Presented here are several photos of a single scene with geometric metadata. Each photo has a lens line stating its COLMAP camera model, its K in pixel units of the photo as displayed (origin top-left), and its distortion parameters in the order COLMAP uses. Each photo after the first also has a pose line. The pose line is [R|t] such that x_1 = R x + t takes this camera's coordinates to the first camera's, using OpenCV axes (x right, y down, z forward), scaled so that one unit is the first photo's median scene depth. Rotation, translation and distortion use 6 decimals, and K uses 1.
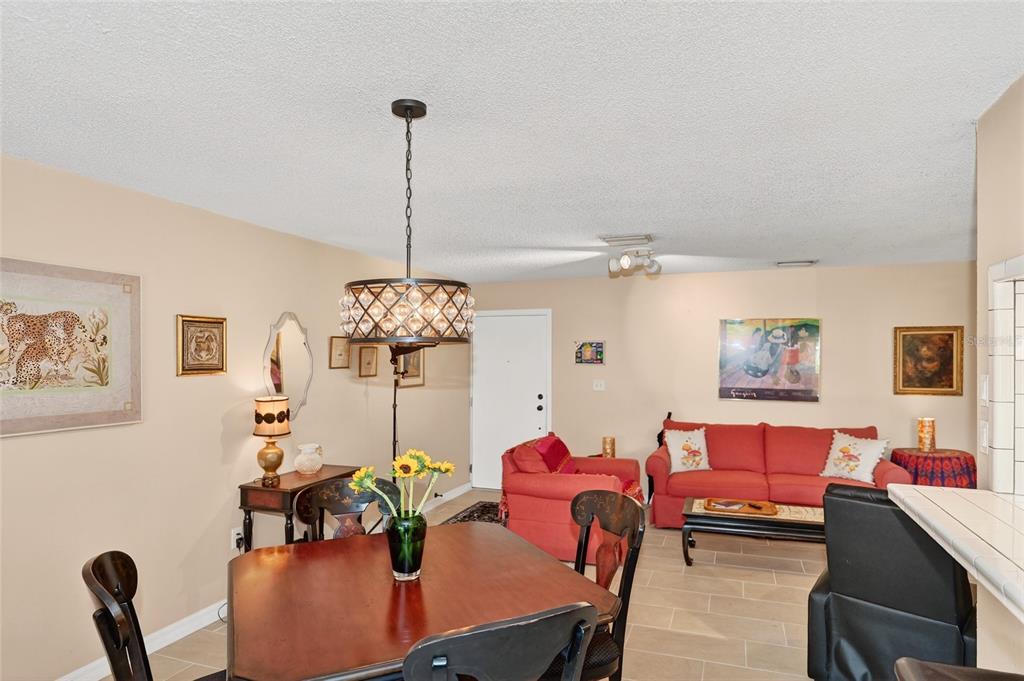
lens RADIAL K [[619.7, 0, 502.2], [0, 619.7, 349.7], [0, 0, 1]] dist [-0.002280, 0.001797]
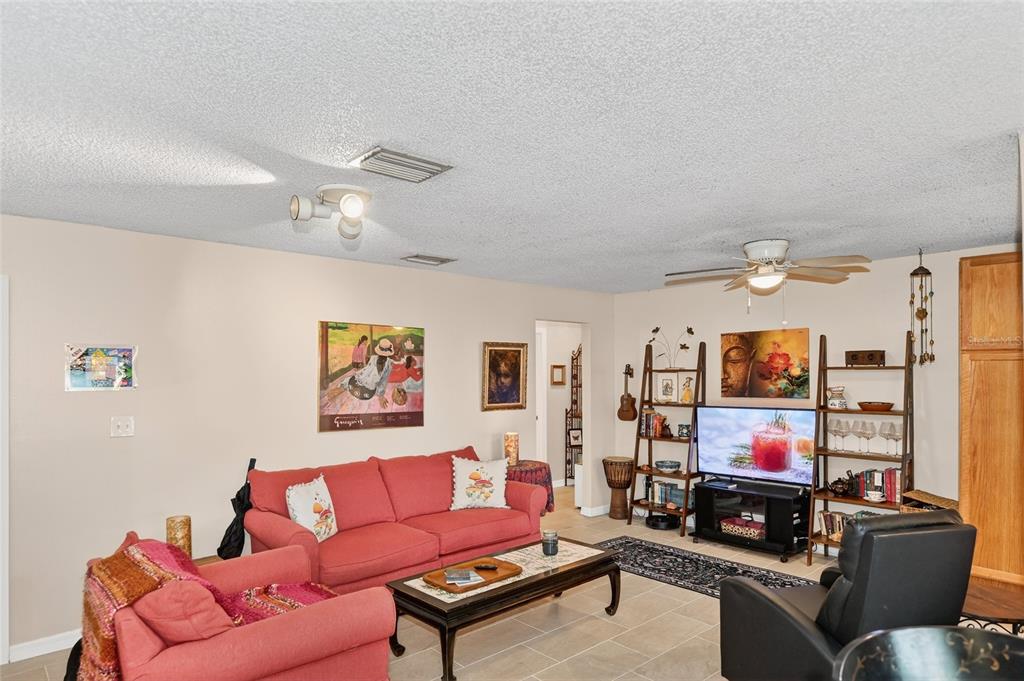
lens RADIAL K [[619.7, 0, 519.0], [0, 619.7, 375.9], [0, 0, 1]] dist [-0.002280, 0.001797]
pose [[0.446000, -0.005690, 0.895015, -0.198589], [-0.002579, 0.999967, 0.007643, 0.008577], [-0.895029, -0.005717, 0.445971, 0.491395]]
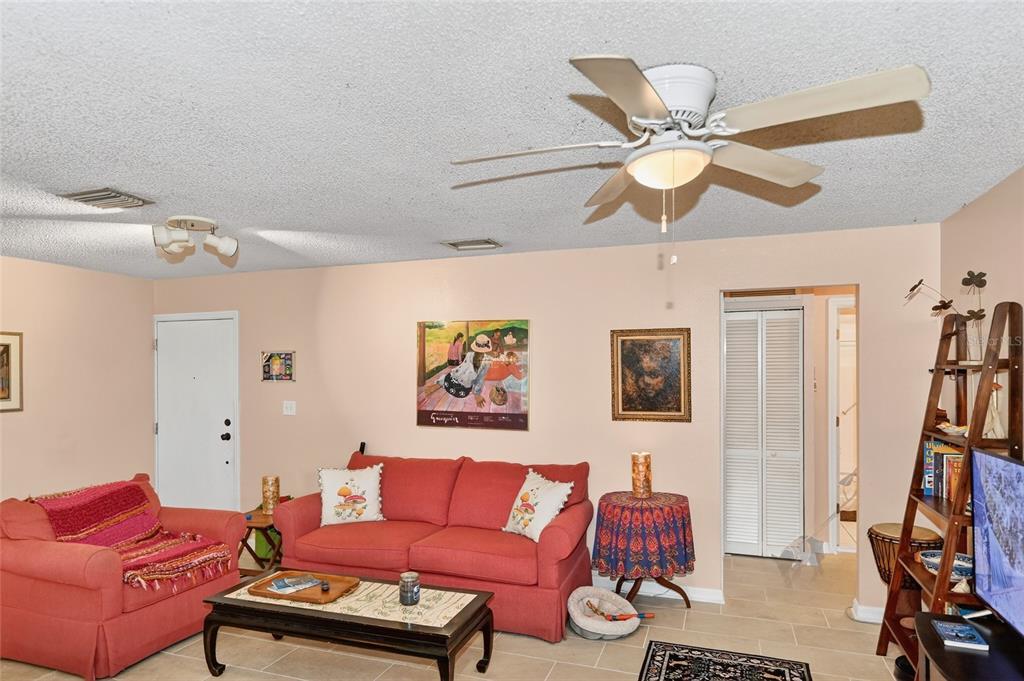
lens RADIAL K [[619.7, 0, 514.1], [0, 619.7, 371.8], [0, 0, 1]] dist [-0.002280, 0.001797]
pose [[0.999929, -0.005645, 0.010461, 0.481479], [0.005479, 0.999861, 0.015773, 0.001156], [-0.010549, -0.015715, 0.999821, 0.239816]]
